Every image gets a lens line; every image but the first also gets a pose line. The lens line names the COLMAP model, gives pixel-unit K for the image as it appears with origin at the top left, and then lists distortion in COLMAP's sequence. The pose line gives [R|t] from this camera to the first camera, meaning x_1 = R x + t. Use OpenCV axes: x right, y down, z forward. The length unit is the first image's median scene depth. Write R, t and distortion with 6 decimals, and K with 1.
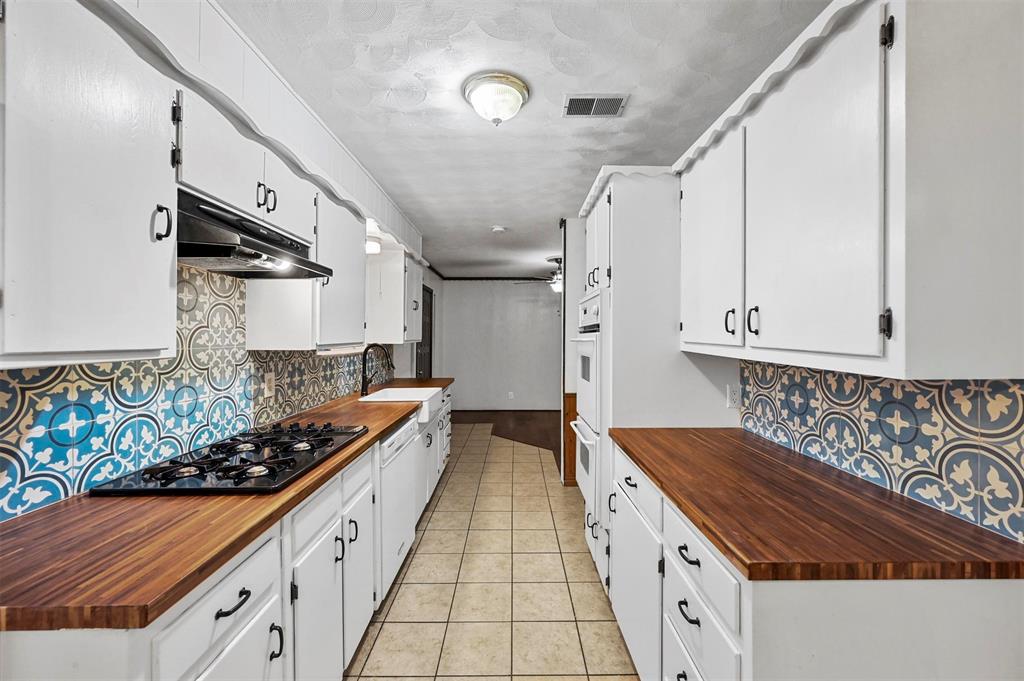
lens RADIAL K [[401.1, 0, 521.1], [0, 401.1, 334.2], [0, 0, 1]] dist [-0.001414, -0.000086]
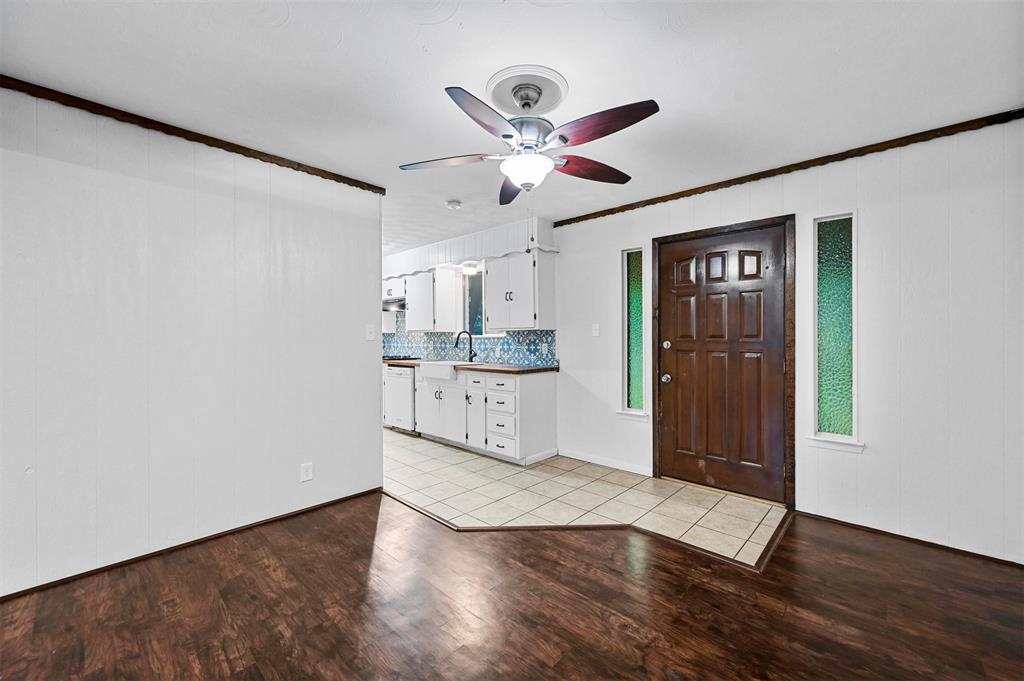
lens RADIAL K [[401.1, 0, 520.6], [0, 401.1, 340.7], [0, 0, 1]] dist [-0.001414, -0.000086]
pose [[-0.690855, 0.010209, -0.722921, 1.228107], [0.007325, 0.999948, 0.007120, 0.100607], [0.722956, -0.000377, -0.690894, 4.347432]]
